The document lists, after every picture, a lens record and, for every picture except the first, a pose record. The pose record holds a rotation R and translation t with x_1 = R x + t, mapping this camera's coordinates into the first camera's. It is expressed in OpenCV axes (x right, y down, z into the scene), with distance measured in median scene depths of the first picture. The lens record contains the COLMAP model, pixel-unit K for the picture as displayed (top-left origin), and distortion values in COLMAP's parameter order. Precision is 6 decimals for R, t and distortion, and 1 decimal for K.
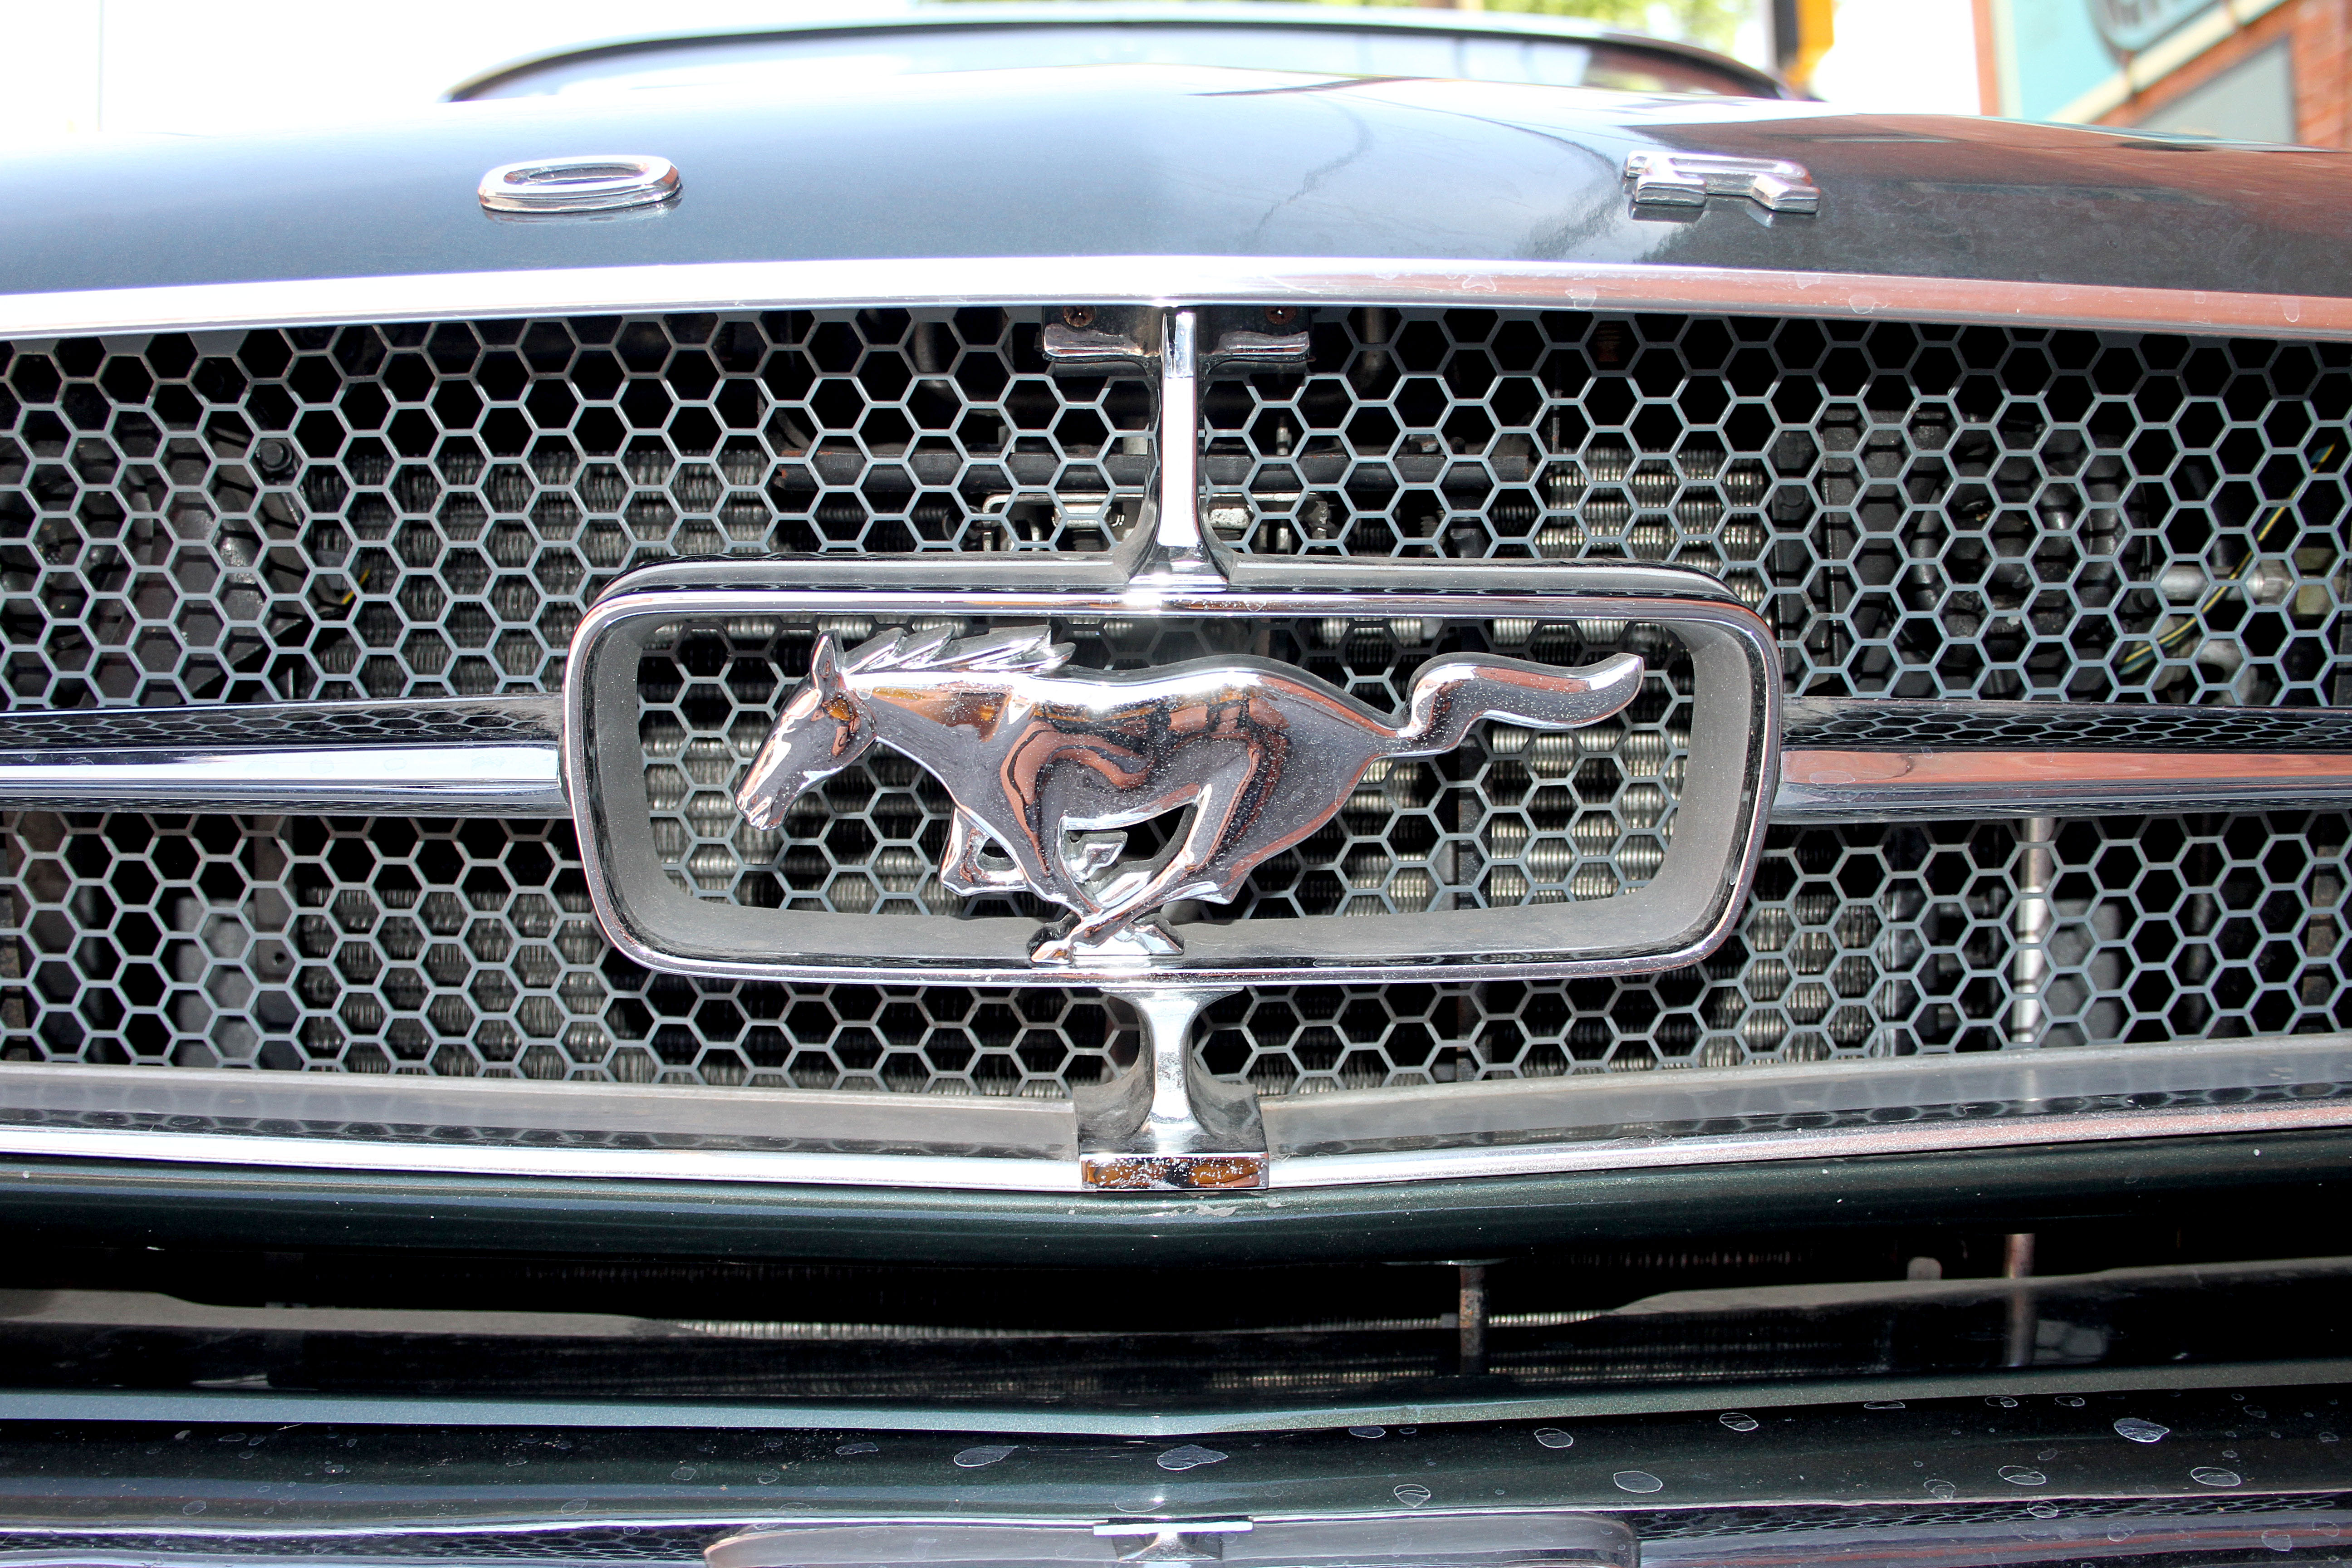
lens RADIAL K [[2962.4, 0, 1185.5], [0, 2962.4, 786.2], [0, 0, 1]] dist [-0.013858, 0.000000]
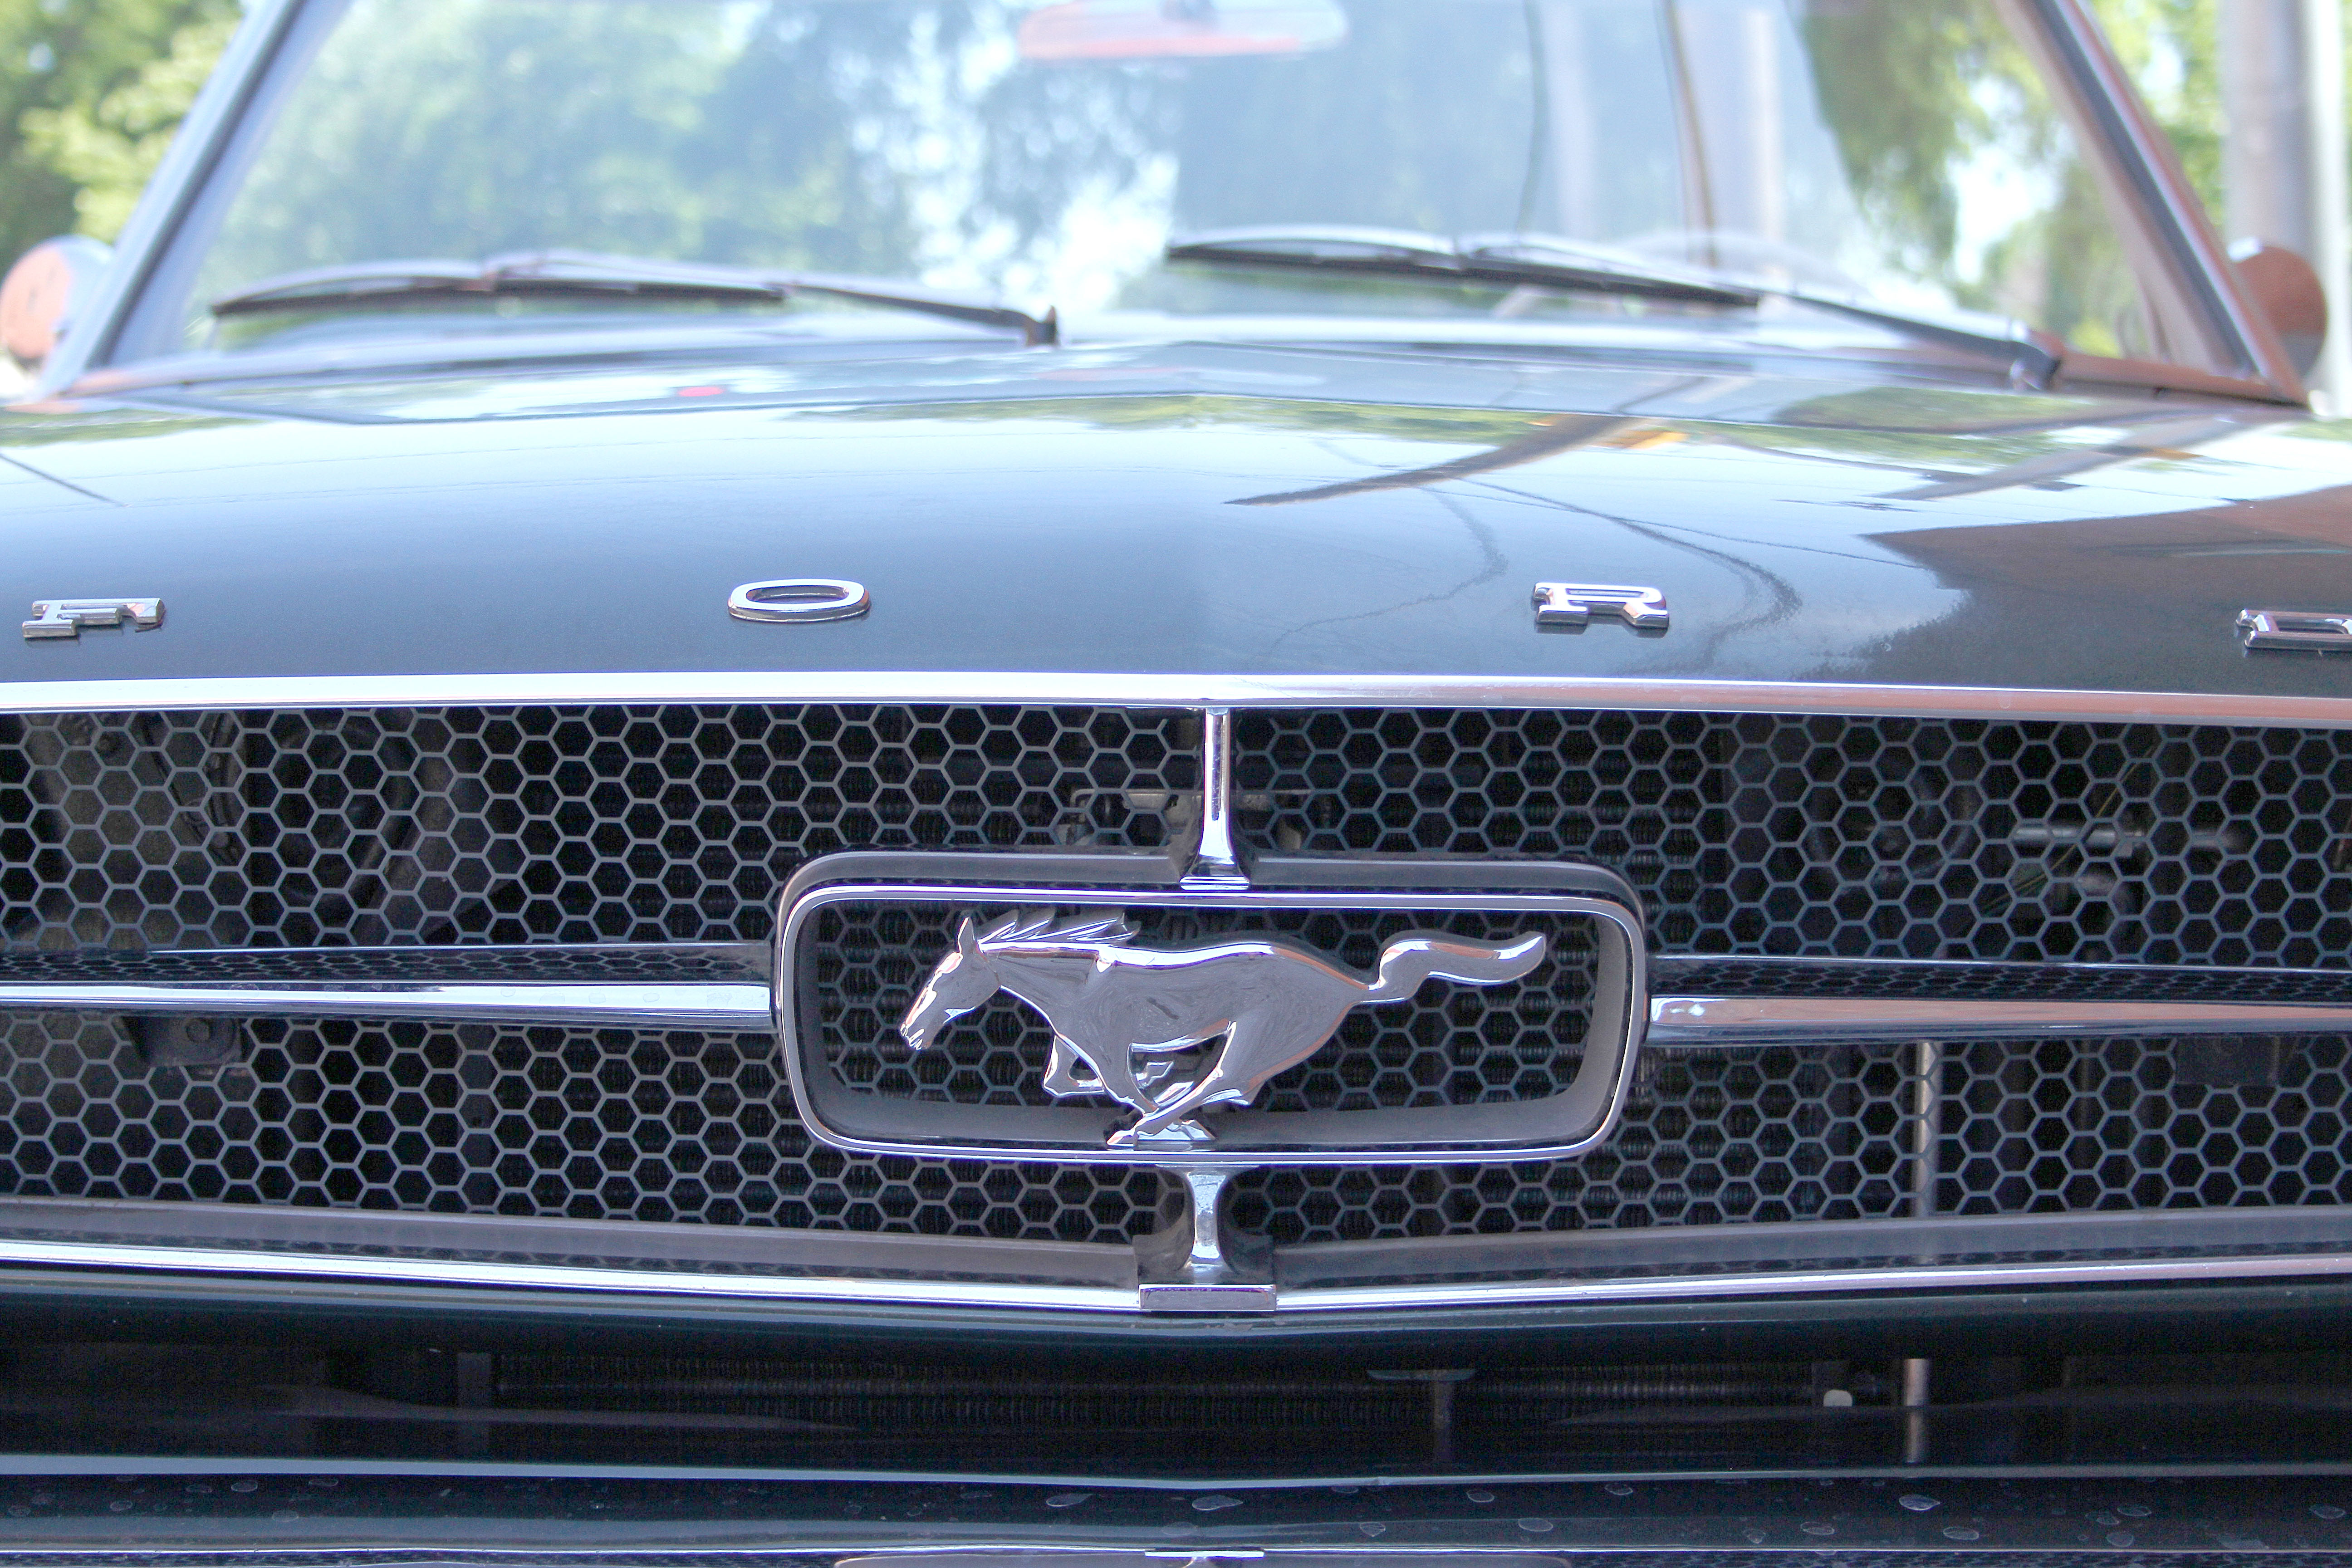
lens RADIAL K [[4889.4, 0, 1171.2], [0, 4889.4, 782.0], [0, 0, 1]] dist [0.047138, 0.000000]
pose [[0.999837, 0.013719, -0.011701, 0.002910], [-0.013655, 0.999891, 0.005582, -0.124376], [0.011776, -0.005421, 0.999916, -1.292440]]
